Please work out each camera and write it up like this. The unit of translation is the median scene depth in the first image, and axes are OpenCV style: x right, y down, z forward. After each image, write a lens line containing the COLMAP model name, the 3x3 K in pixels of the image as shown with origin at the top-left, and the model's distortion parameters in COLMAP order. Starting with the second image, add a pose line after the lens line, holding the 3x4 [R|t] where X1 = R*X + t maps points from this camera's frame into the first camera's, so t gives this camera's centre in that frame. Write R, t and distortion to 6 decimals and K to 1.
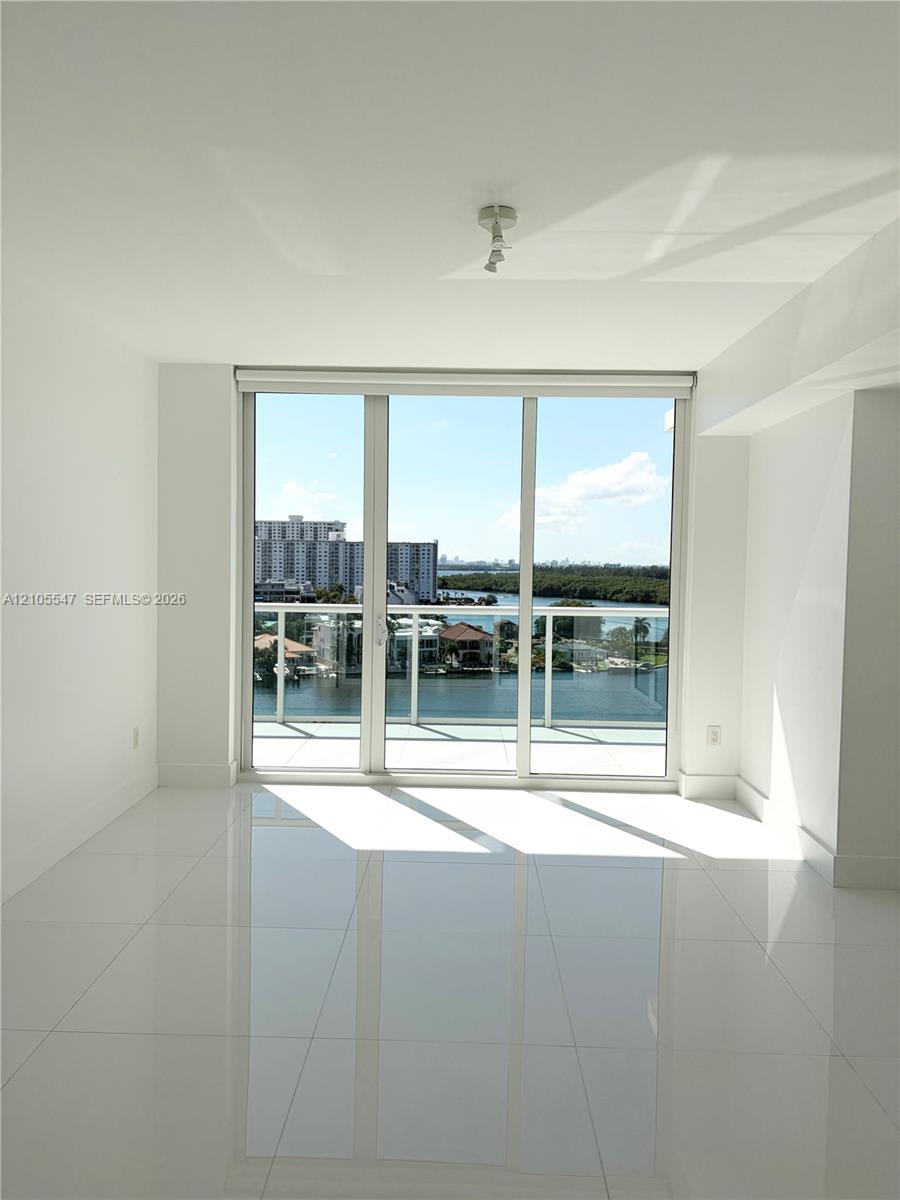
lens RADIAL K [[917.9, 0, 442.1], [0, 917.9, 595.8], [0, 0, 1]] dist [0.066645, -0.076302]
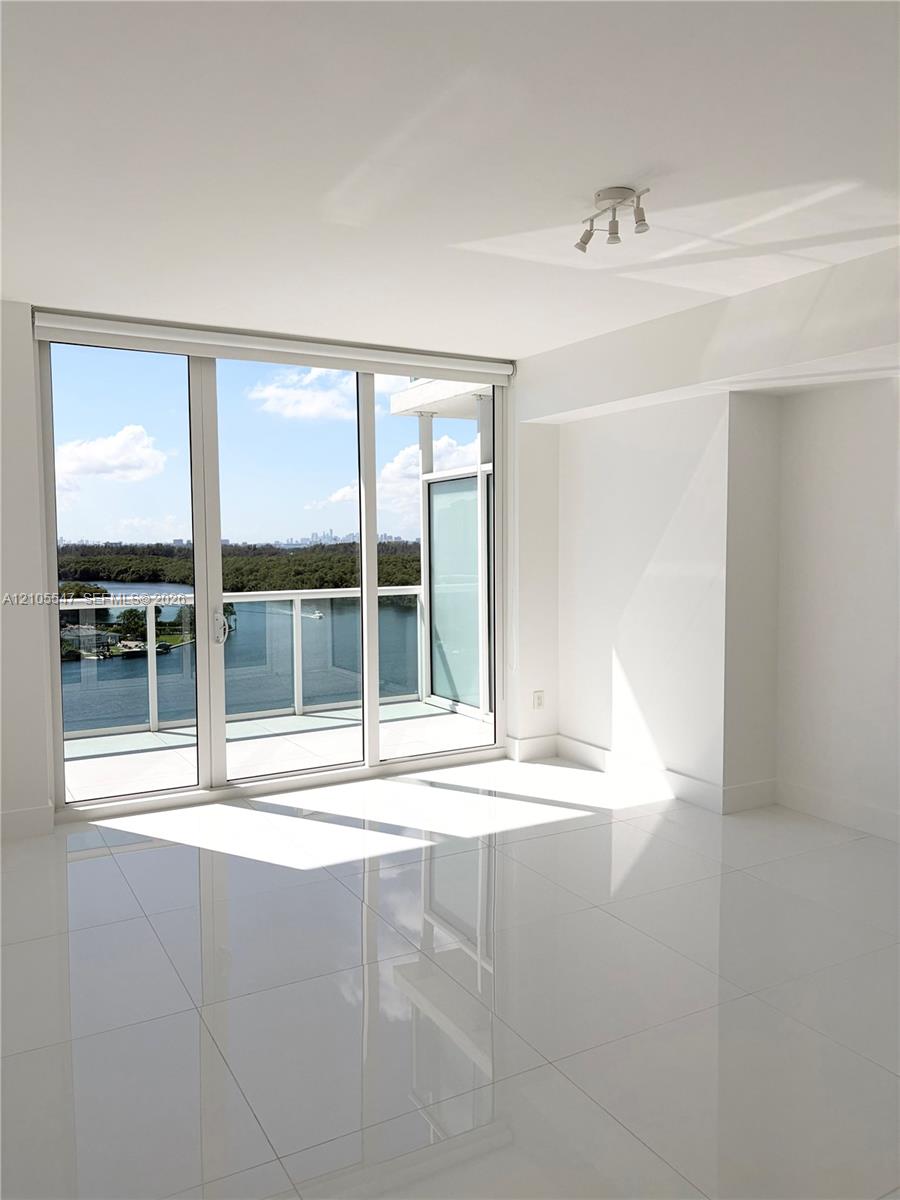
lens RADIAL K [[917.9, 0, 459.7], [0, 917.9, 592.4], [0, 0, 1]] dist [0.066645, -0.076302]
pose [[0.856965, -0.051857, 0.512760, -0.323098], [0.040857, 0.998629, 0.032711, -0.013888], [-0.513753, -0.007082, 0.857909, 0.119939]]
